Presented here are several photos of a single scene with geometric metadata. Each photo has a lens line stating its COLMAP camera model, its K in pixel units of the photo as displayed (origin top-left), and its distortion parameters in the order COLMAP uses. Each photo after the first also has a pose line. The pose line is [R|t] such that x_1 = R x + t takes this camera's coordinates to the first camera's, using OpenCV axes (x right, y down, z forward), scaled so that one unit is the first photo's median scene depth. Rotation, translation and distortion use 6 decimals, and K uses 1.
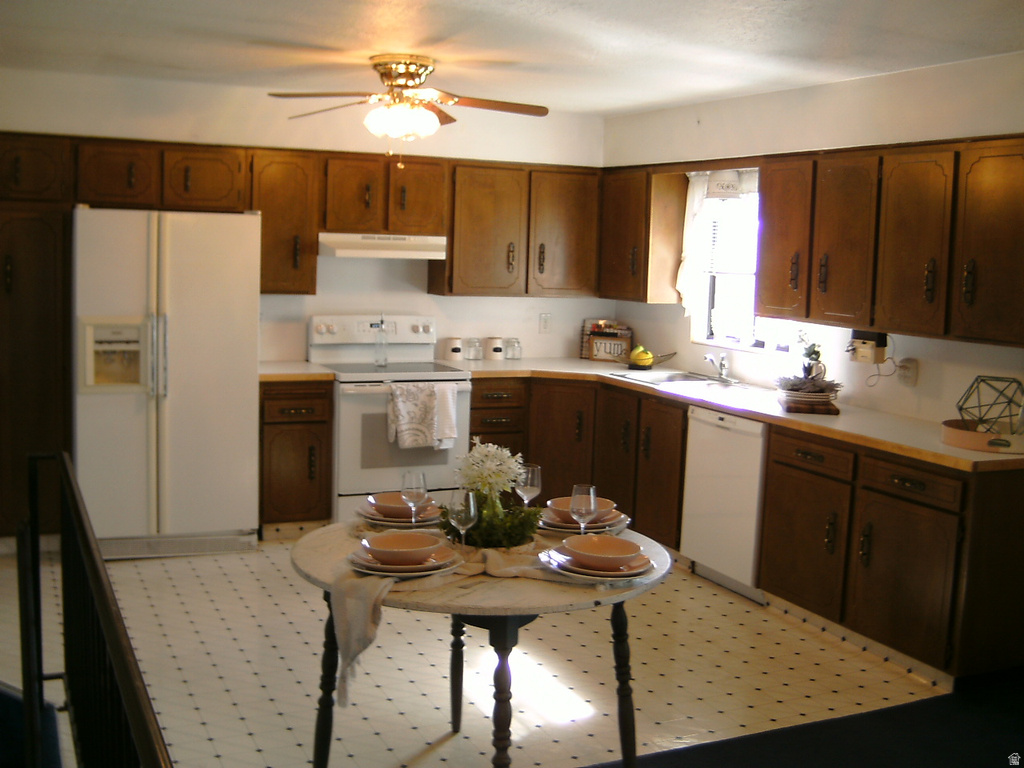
lens RADIAL K [[1096.7, 0, 509.6], [0, 1096.7, 376.6], [0, 0, 1]] dist [-0.153735, 0.114876]
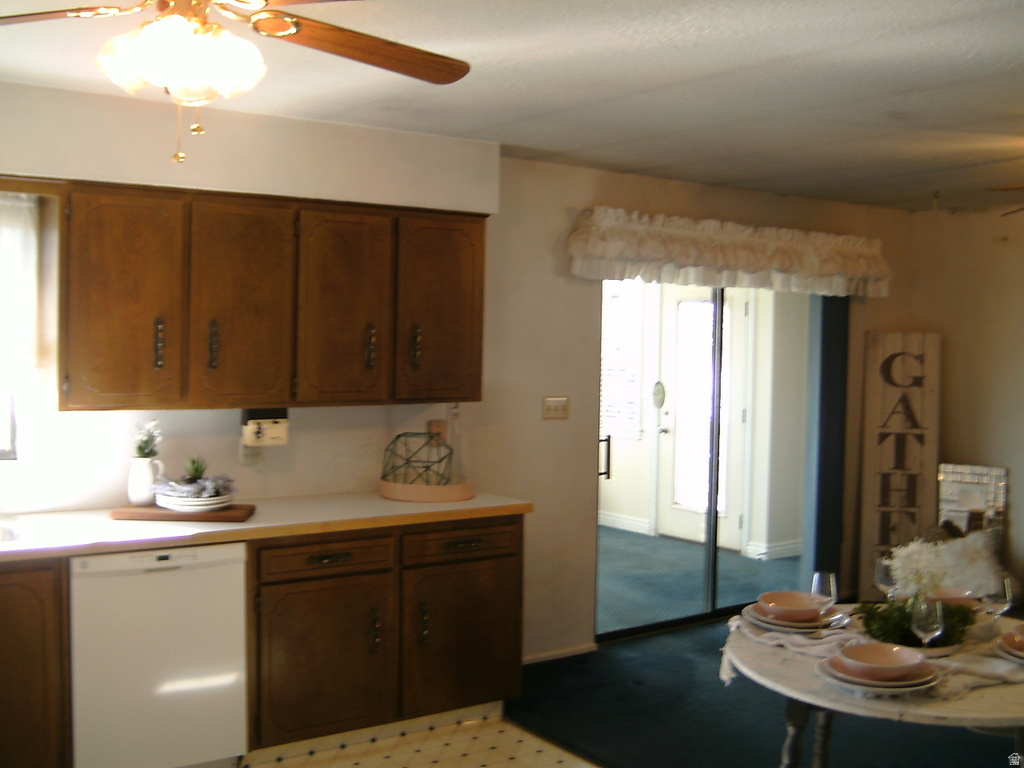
lens RADIAL K [[1096.7, 0, 509.6], [0, 1096.7, 376.6], [0, 0, 1]] dist [-0.153735, 0.114876]
pose [[-0.185360, -0.072267, 0.980010, -0.560018], [0.088306, 0.992032, 0.089856, -0.129483], [-0.978695, 0.103197, -0.177501, 0.966853]]
